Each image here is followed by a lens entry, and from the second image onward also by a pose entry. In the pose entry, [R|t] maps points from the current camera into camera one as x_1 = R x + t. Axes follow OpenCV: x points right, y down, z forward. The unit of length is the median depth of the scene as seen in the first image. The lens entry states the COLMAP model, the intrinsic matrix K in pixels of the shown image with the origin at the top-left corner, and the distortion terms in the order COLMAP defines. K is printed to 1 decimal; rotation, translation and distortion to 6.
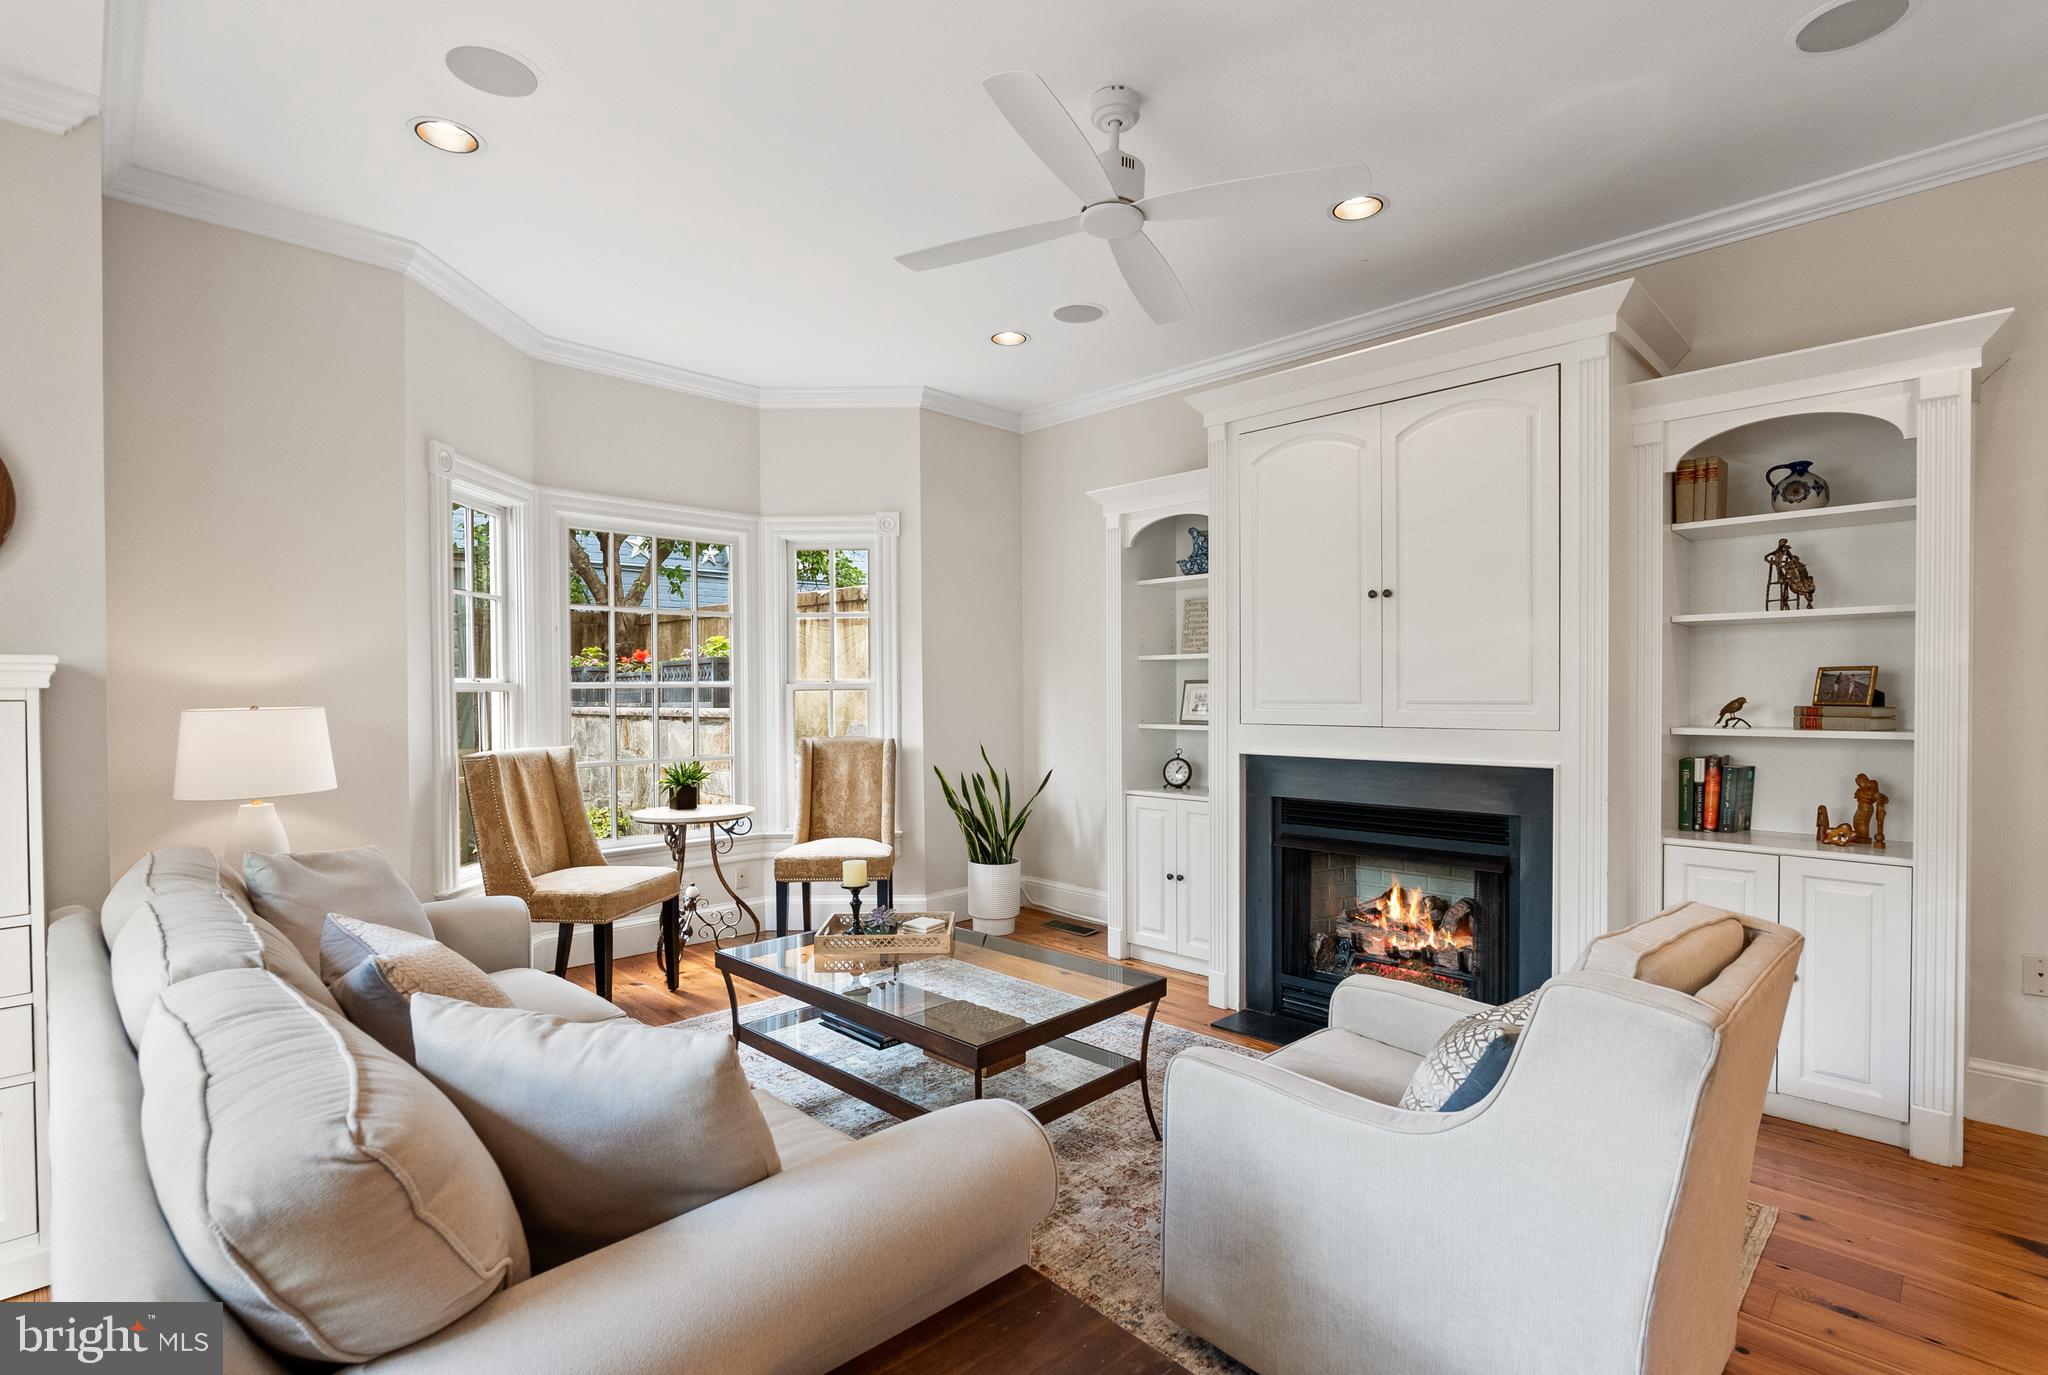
lens RADIAL K [[966.3, 0, 1024.1], [0, 966.3, 700.1], [0, 0, 1]] dist [-0.006924, 0.000334]
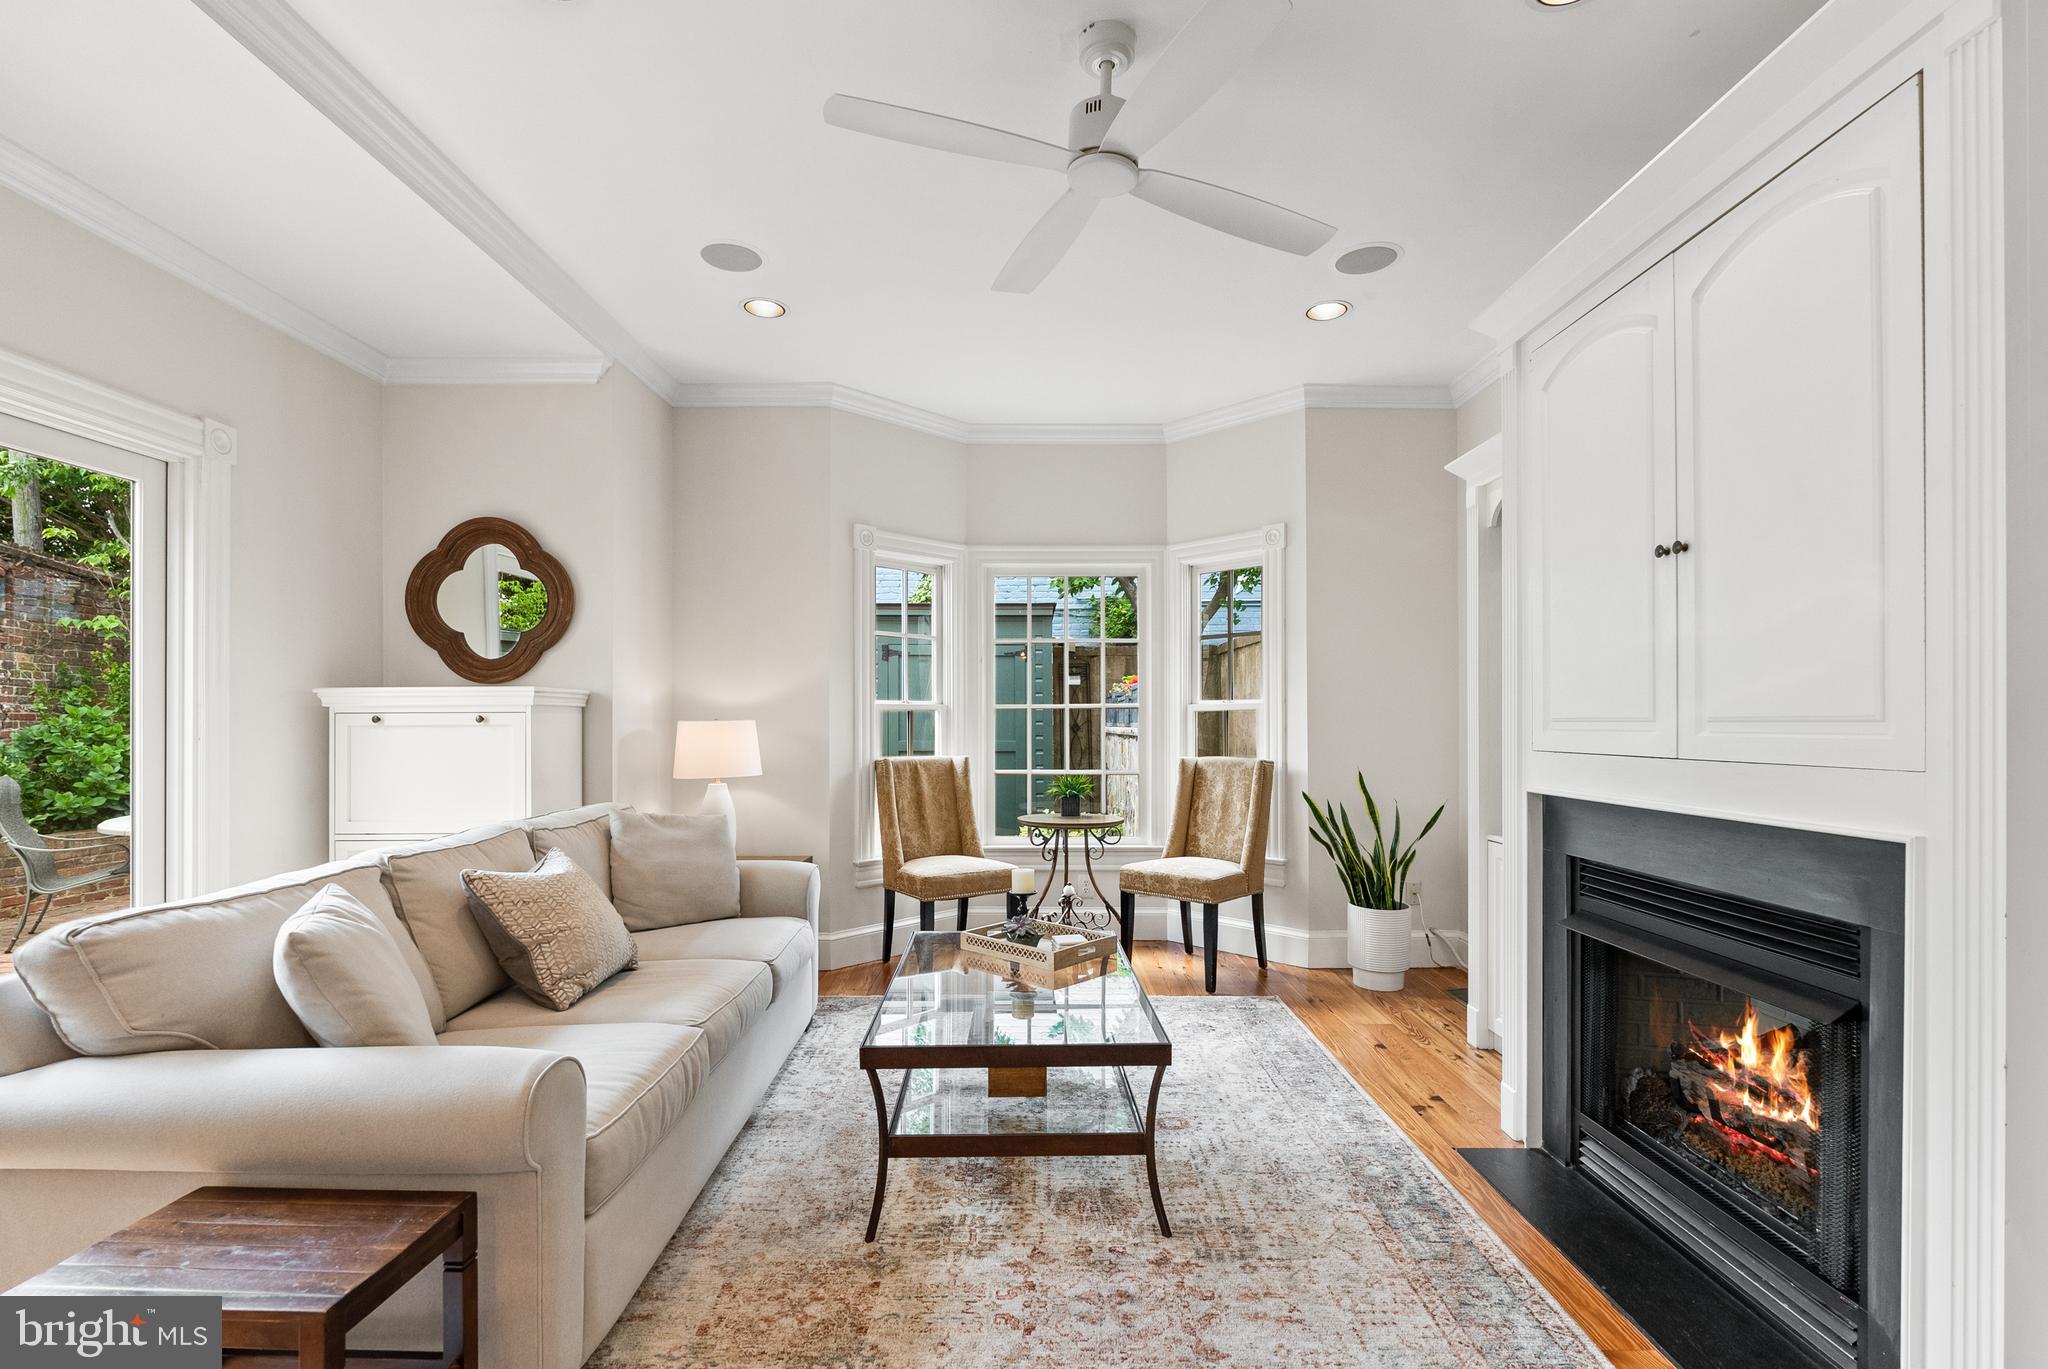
lens RADIAL K [[931.7, 0, 1029.2], [0, 931.7, 710.0], [0, 0, 1]] dist [-0.008672, -0.000083]
pose [[0.714919, -0.006834, -0.699174, 0.385594], [-0.006430, 0.999846, -0.016348, 0.007739], [0.699178, 0.016183, 0.714765, 0.203617]]
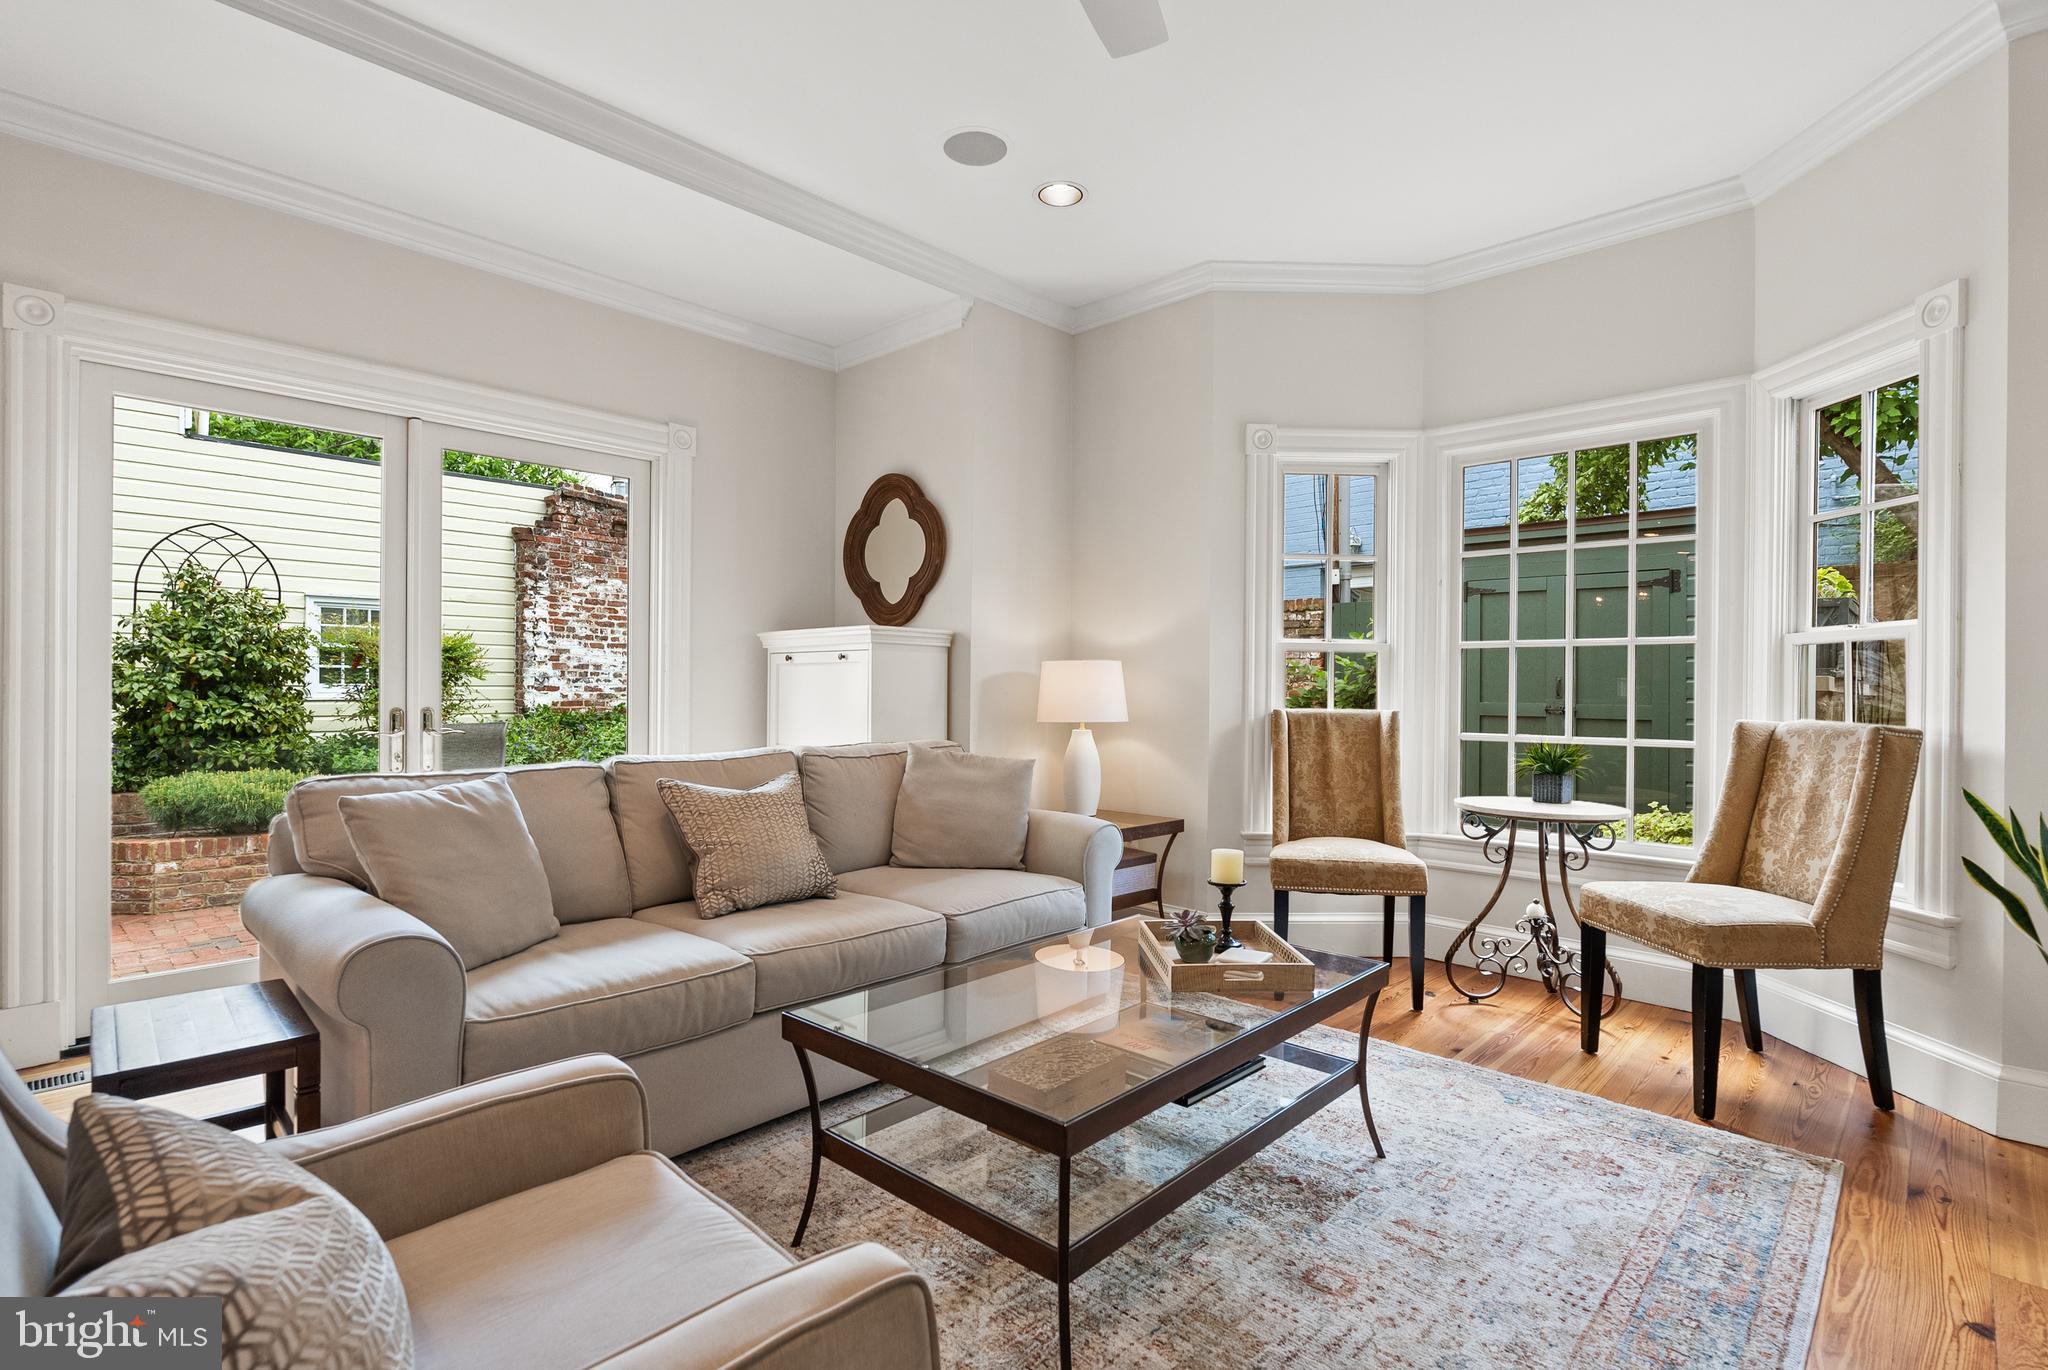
lens RADIAL K [[981.0, 0, 1024.0], [0, 981.0, 685.0], [0, 0, 1]] dist [-0.005463, 0.000045]
pose [[0.033036, -0.001184, -0.999453, 0.419289], [-0.018848, 0.999821, -0.001807, 0.030733], [0.999276, 0.018897, 0.033008, 0.588928]]
